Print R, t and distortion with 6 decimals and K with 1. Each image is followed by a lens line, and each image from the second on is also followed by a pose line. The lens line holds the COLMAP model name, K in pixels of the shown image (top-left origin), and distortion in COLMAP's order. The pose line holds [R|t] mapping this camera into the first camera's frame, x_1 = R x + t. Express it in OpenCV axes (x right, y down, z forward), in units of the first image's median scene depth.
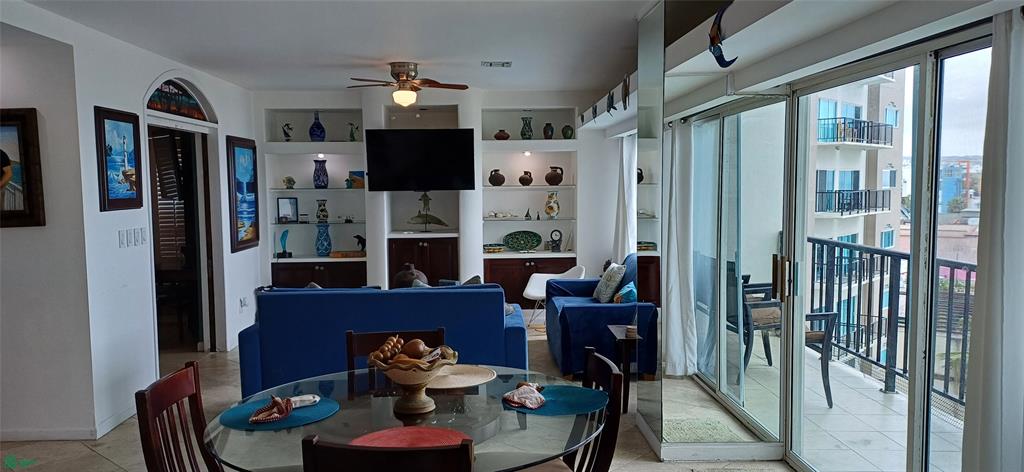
lens RADIAL K [[763.7, 0, 511.0], [0, 763.7, 246.7], [0, 0, 1]] dist [0.117467, -0.165718]
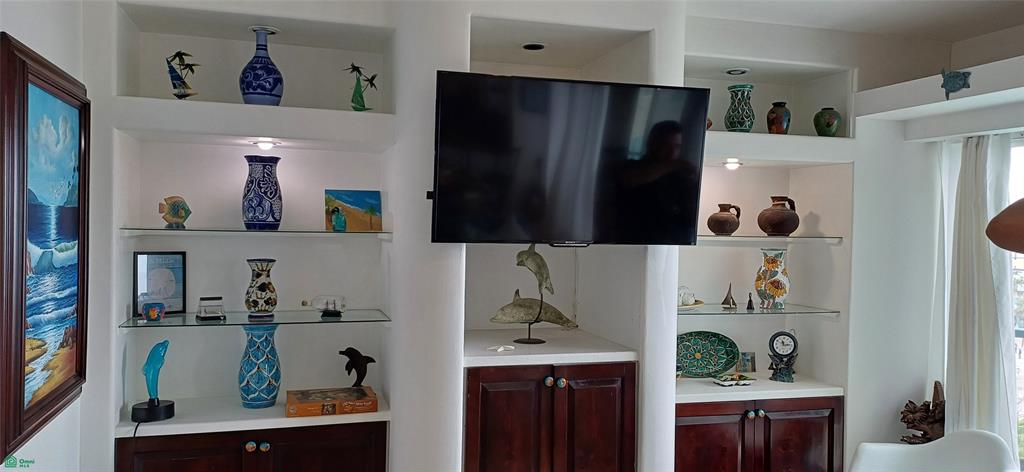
lens RADIAL K [[763.7, 0, 511.0], [0, 763.7, 246.7], [0, 0, 1]] dist [0.117467, -0.165718]
pose [[0.968769, 0.022413, 0.246950, -0.223304], [-0.008355, 0.998292, -0.057826, -0.046599], [-0.247824, 0.053957, 0.967301, 0.600503]]
